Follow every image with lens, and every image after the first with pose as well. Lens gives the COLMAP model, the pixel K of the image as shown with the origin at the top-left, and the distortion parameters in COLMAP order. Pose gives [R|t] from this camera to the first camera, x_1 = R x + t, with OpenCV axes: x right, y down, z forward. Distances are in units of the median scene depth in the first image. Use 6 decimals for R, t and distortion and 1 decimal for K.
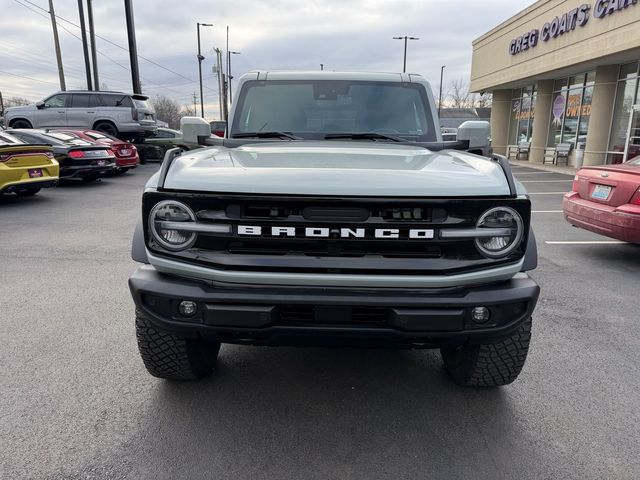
lens RADIAL K [[460.1, 0, 320.0], [0, 460.1, 240.0], [0, 0, 1]] dist [0.035300, -0.002359]
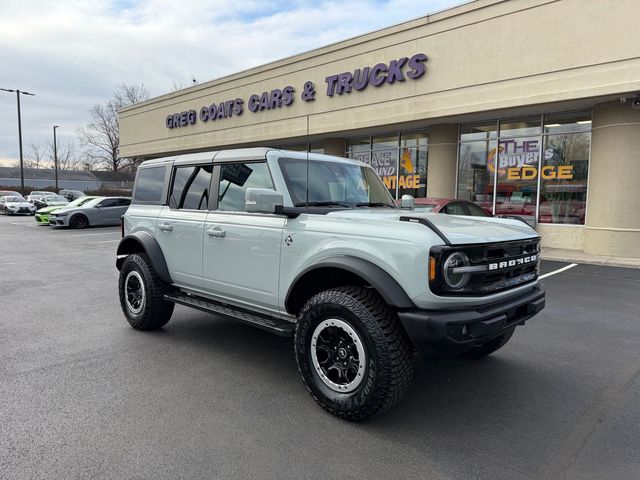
lens RADIAL K [[460.1, 0, 320.0], [0, 460.1, 240.0], [0, 0, 1]] dist [0.035300, -0.002359]
pose [[0.699465, -0.064597, 0.711742, -1.591565], [0.157647, 0.985321, -0.065501, -0.095087], [-0.697063, 0.158020, 0.699381, 0.300715]]
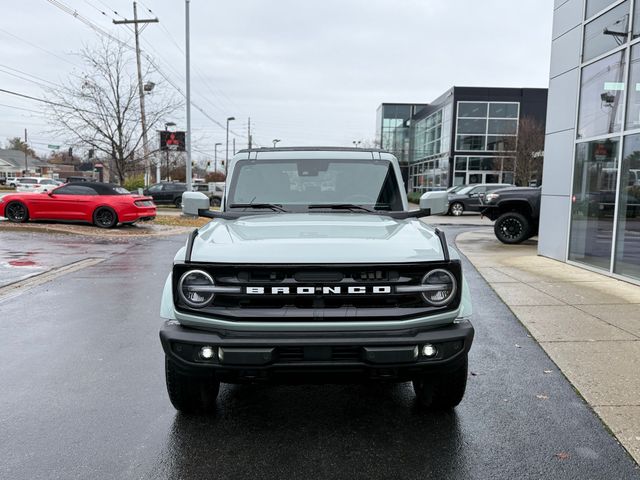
lens RADIAL K [[521.5, 0, 320.0], [0, 521.5, 240.0], [0, 0, 1]] dist [0.062273, 0.000030]
pose [[0.999205, -0.022956, 0.032603, -0.009807], [0.026329, 0.993899, -0.107101, 0.001052], [-0.029946, 0.107874, 0.993713, -0.526461]]
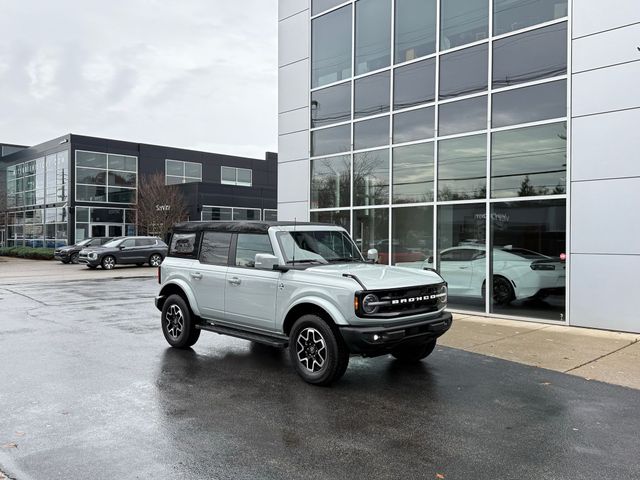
lens RADIAL K [[556.1, 0, 320.0], [0, 556.1, 240.0], [0, 0, 1]] dist [0.003187, -0.002141]
pose [[0.719942, -0.030403, 0.693368, -2.634408], [0.165289, 0.977805, -0.128748, -0.028010], [-0.674064, 0.207297, 0.708989, -1.055838]]
